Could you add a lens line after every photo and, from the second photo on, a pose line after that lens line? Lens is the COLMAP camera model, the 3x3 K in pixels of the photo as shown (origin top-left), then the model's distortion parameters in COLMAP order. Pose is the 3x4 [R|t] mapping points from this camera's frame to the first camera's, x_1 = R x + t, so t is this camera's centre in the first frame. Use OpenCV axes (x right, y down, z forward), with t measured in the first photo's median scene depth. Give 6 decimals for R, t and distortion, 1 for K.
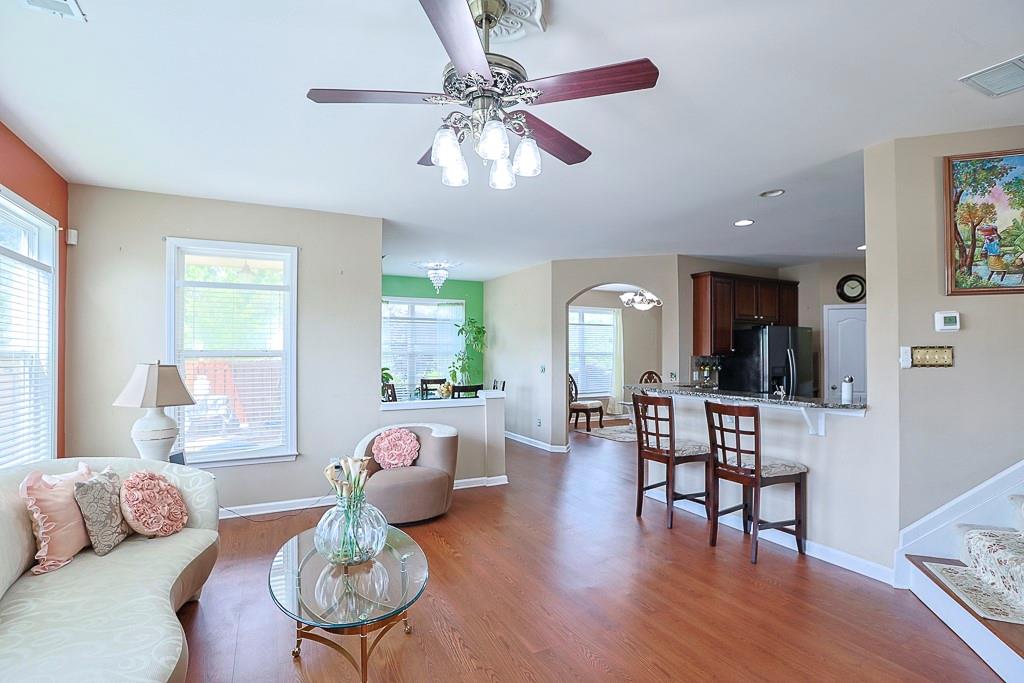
lens RADIAL K [[501.1, 0, 508.0], [0, 501.1, 350.1], [0, 0, 1]] dist [-0.046664, 0.018978]
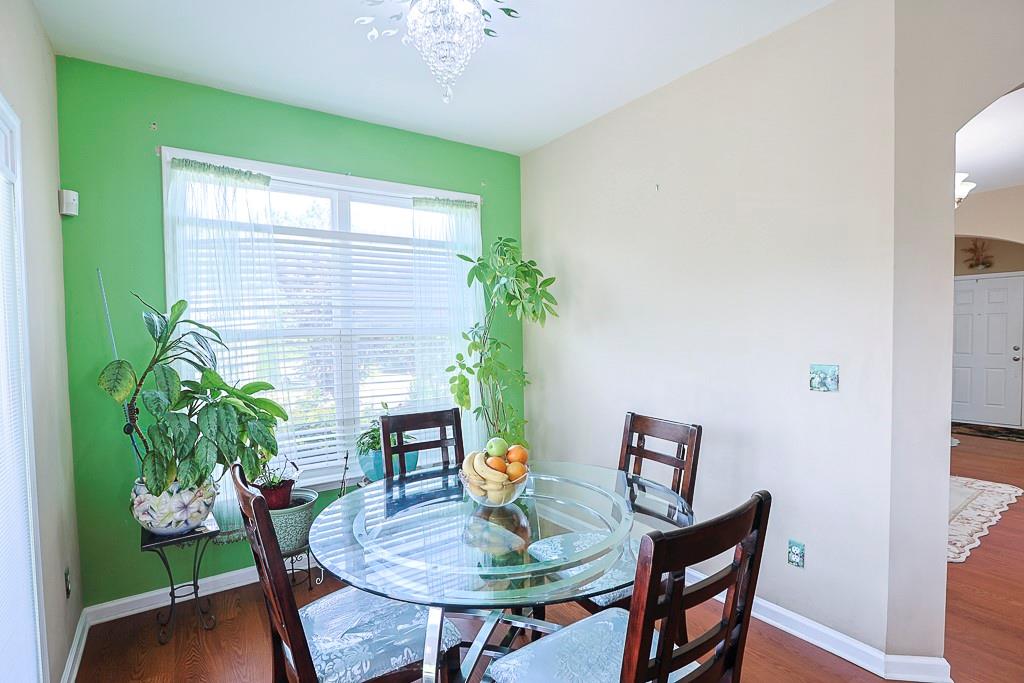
lens RADIAL K [[501.1, 0, 510.8], [0, 501.1, 348.6], [0, 0, 1]] dist [-0.046664, 0.018978]
pose [[0.988089, -0.023446, 0.152087, -0.128030], [0.017106, 0.998935, 0.042861, 0.004273], [-0.152930, -0.039748, 0.987437, 0.621391]]
